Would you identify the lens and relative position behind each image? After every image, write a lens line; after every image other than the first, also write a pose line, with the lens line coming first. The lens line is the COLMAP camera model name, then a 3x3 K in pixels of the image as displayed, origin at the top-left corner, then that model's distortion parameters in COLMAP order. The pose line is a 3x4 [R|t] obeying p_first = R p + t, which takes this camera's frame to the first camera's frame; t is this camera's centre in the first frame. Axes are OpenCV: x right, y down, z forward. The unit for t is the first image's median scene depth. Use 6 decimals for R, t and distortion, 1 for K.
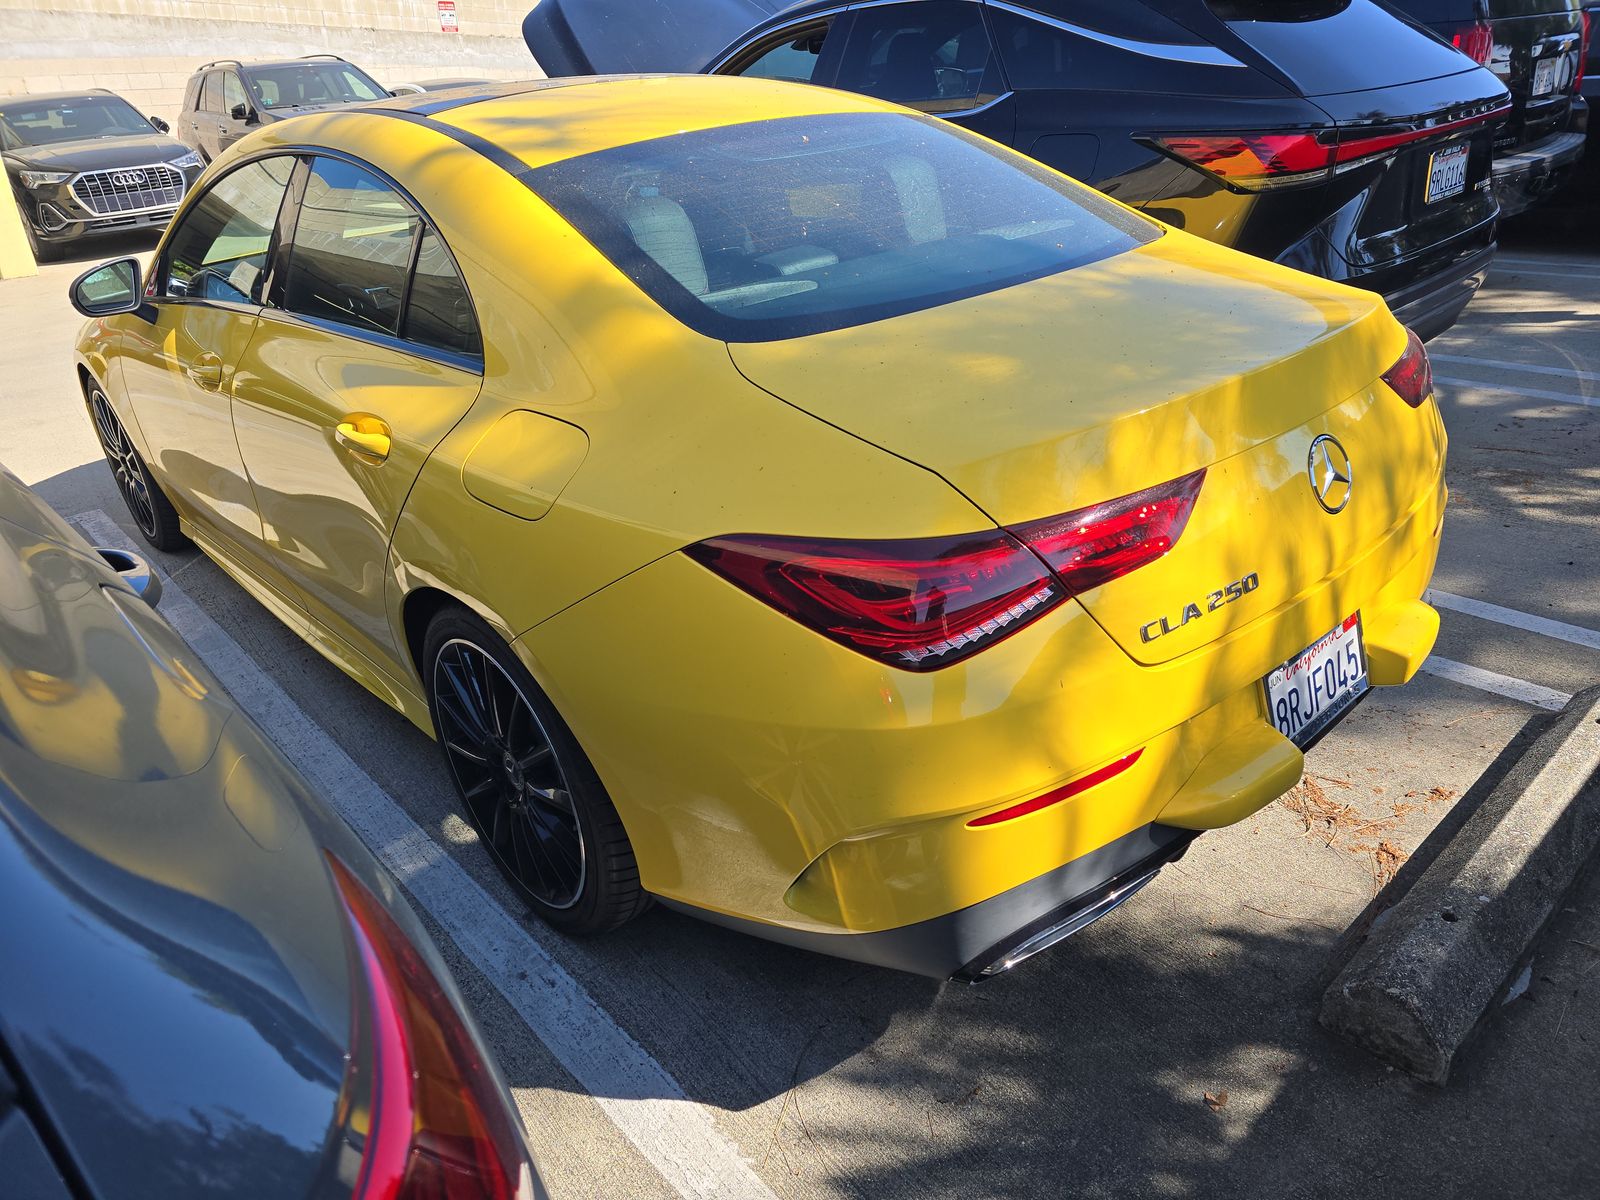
lens RADIAL K [[1098.8, 0, 803.1], [0, 1098.8, 599.5], [0, 0, 1]] dist [0.044772, -0.042962]
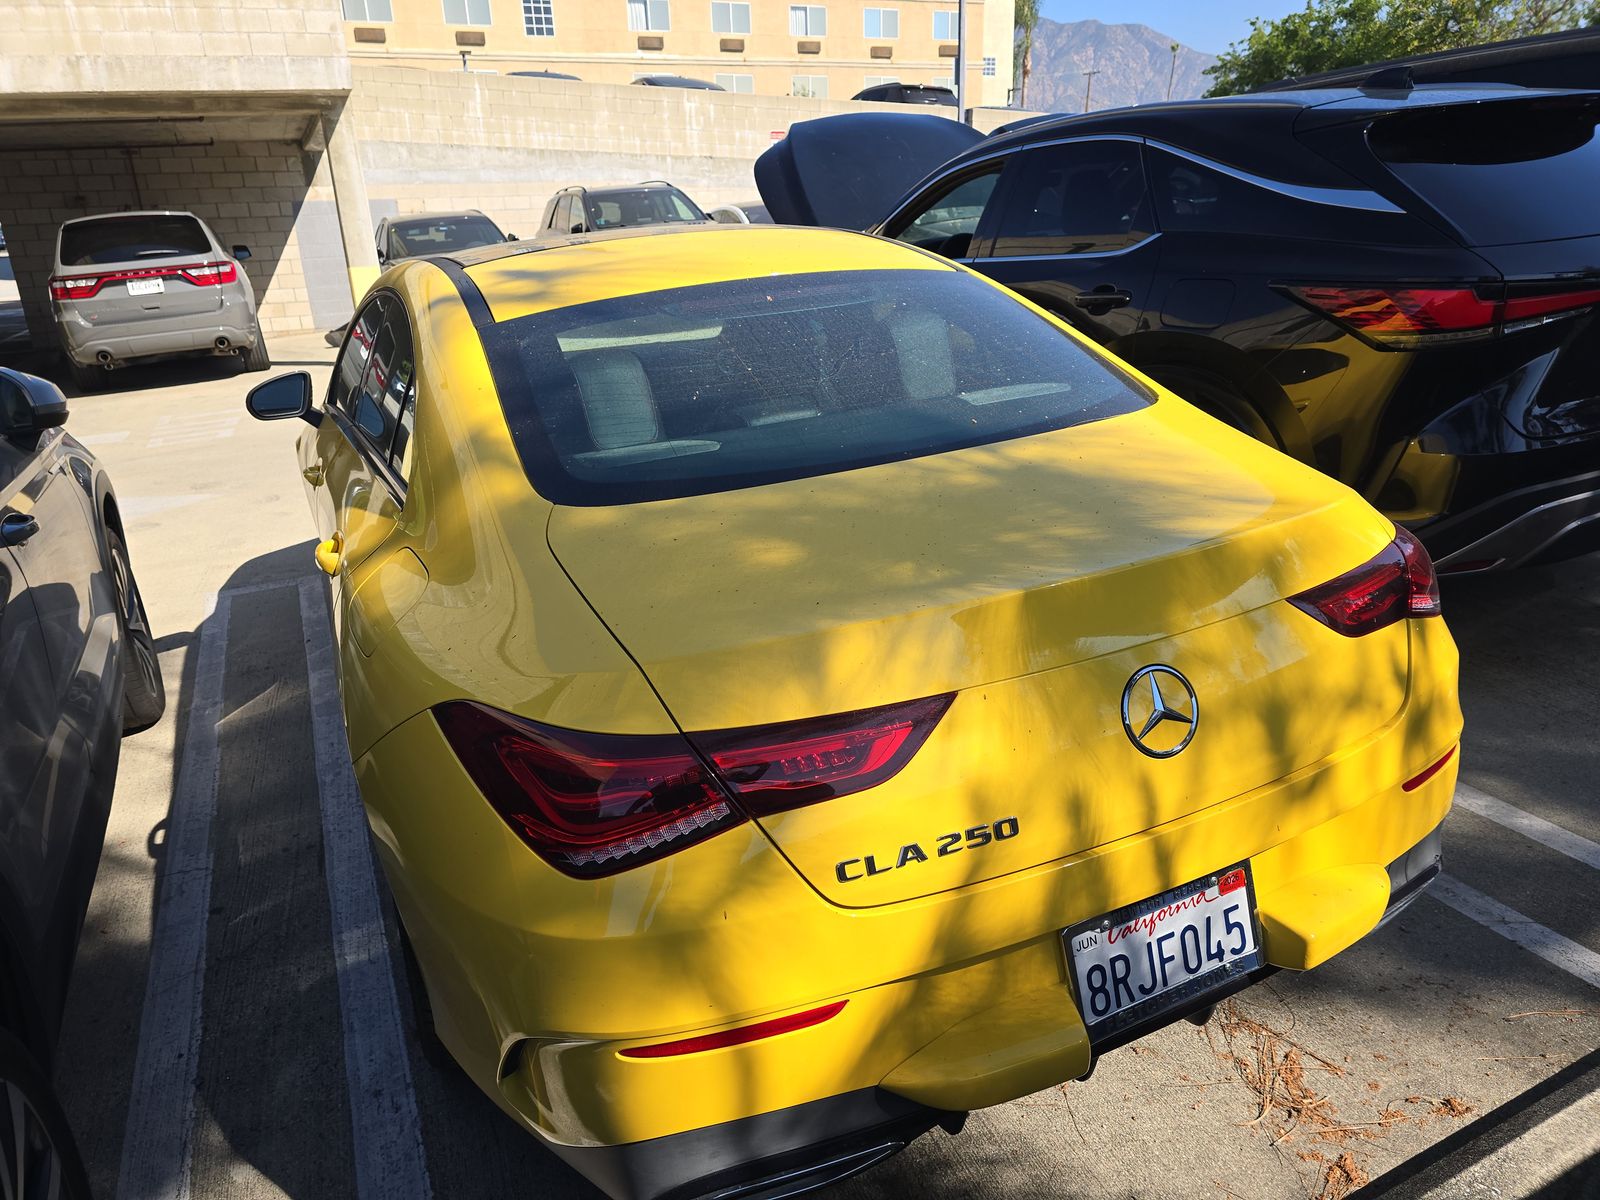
lens RADIAL K [[1097.9, 0, 797.2], [0, 1097.9, 596.8], [0, 0, 1]] dist [0.043135, -0.042852]
pose [[0.957139, 0.098657, -0.272308, 0.387212], [-0.122661, 0.989794, -0.072542, -0.093483], [0.262372, 0.102834, 0.959472, 0.091383]]
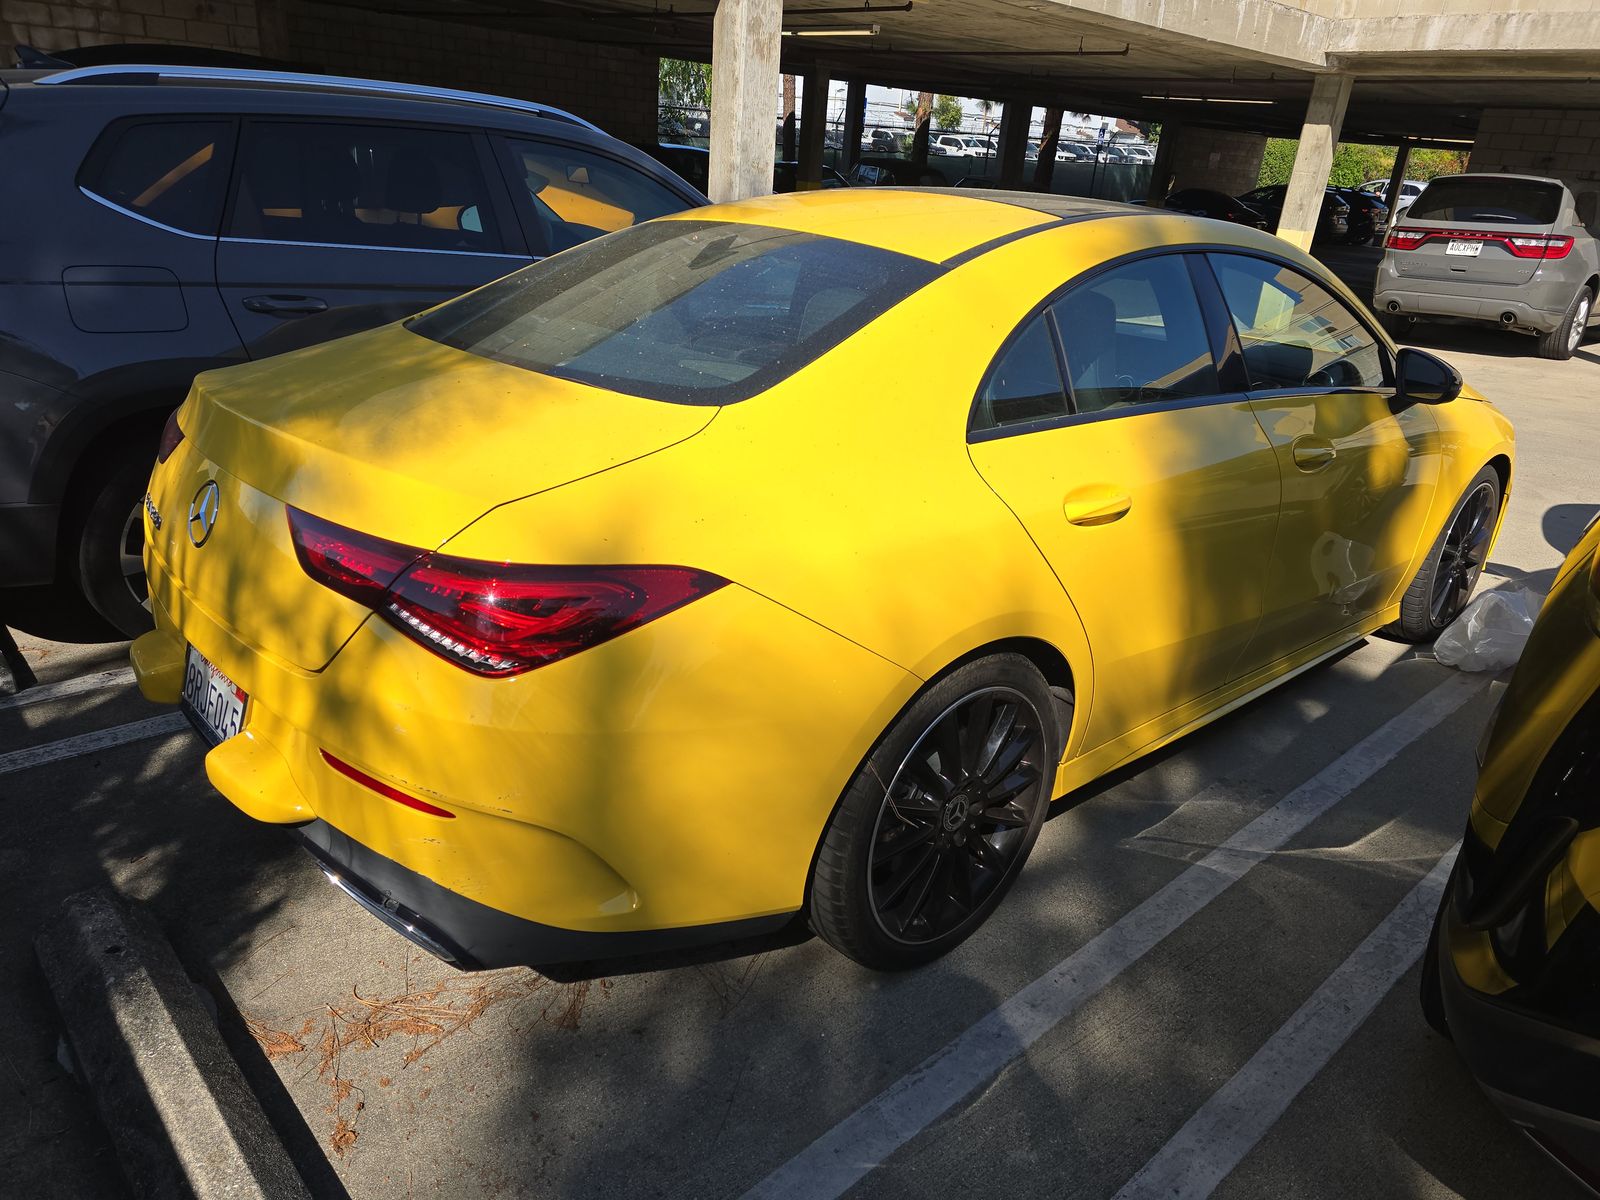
lens RADIAL K [[1097.9, 0, 797.2], [0, 1097.9, 596.8], [0, 0, 1]] dist [0.043135, -0.042852]
pose [[-0.008601, 0.418956, -0.907966, 1.410589], [-0.487555, 0.791001, 0.369604, -0.701048], [0.873050, 0.445862, 0.197461, 1.218738]]
